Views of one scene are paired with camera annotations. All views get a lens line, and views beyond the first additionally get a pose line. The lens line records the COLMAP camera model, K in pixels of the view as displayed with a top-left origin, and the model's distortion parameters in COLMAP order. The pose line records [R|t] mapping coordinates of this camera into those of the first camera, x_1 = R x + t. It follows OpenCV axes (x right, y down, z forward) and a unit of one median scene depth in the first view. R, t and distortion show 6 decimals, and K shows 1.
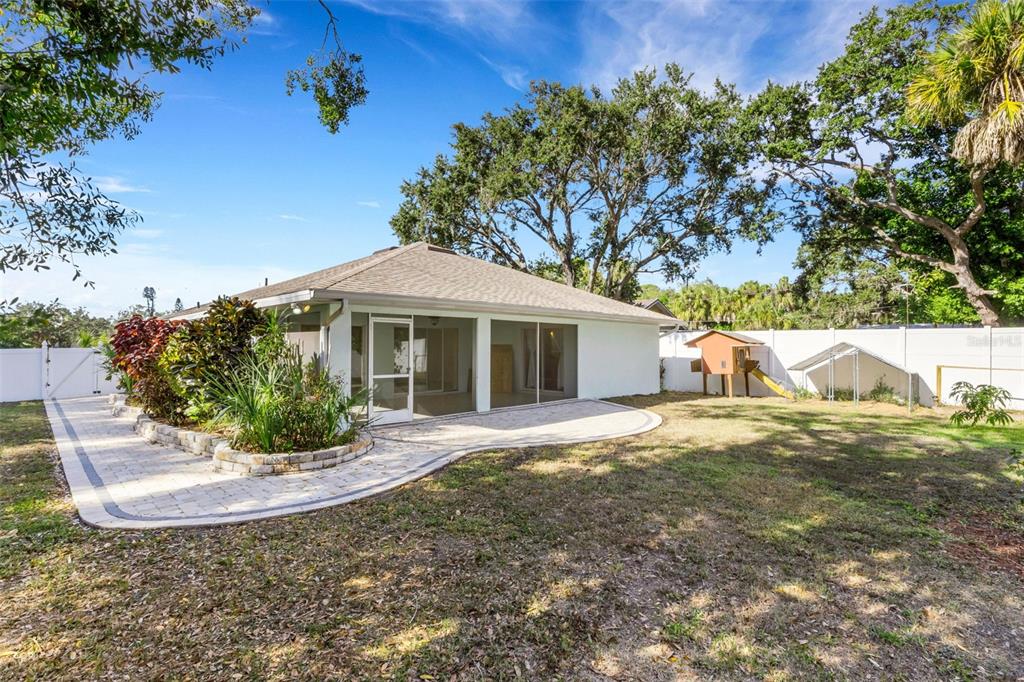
lens RADIAL K [[467.0, 0, 510.4], [0, 467.0, 339.8], [0, 0, 1]] dist [0.003907, 0.000816]
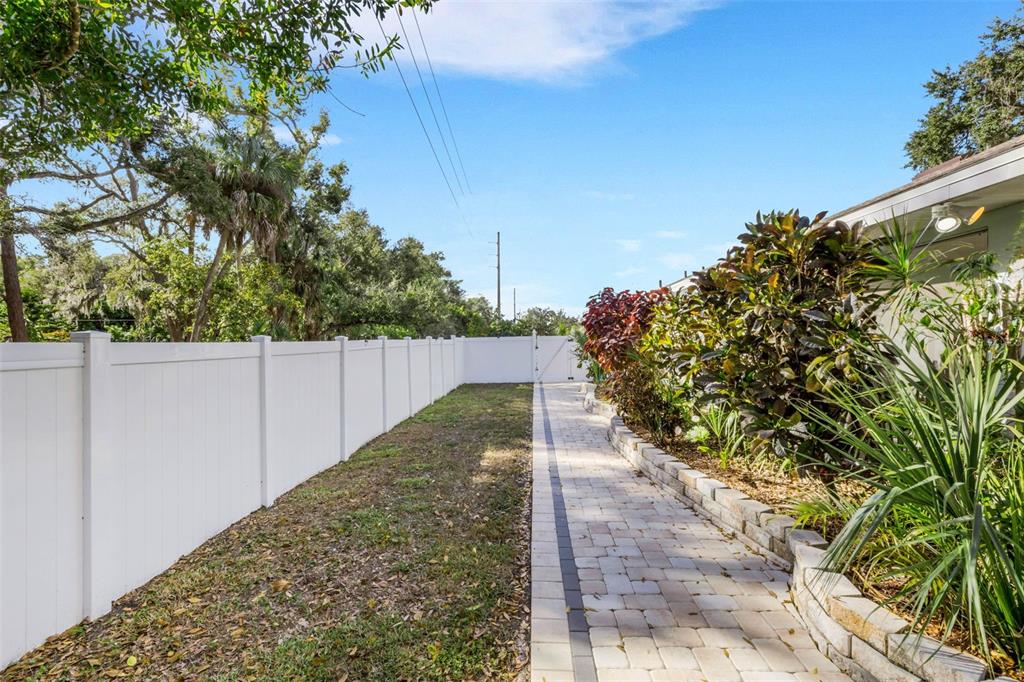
lens RADIAL K [[475.1, 0, 511.3], [0, 475.1, 339.8], [0, 0, 1]] dist [0.006699, 0.000410]
pose [[0.662871, 0.002822, -0.748729, -0.312607], [0.008274, 0.999904, 0.011094, 0.023227], [0.748688, -0.013549, 0.662784, 0.353254]]
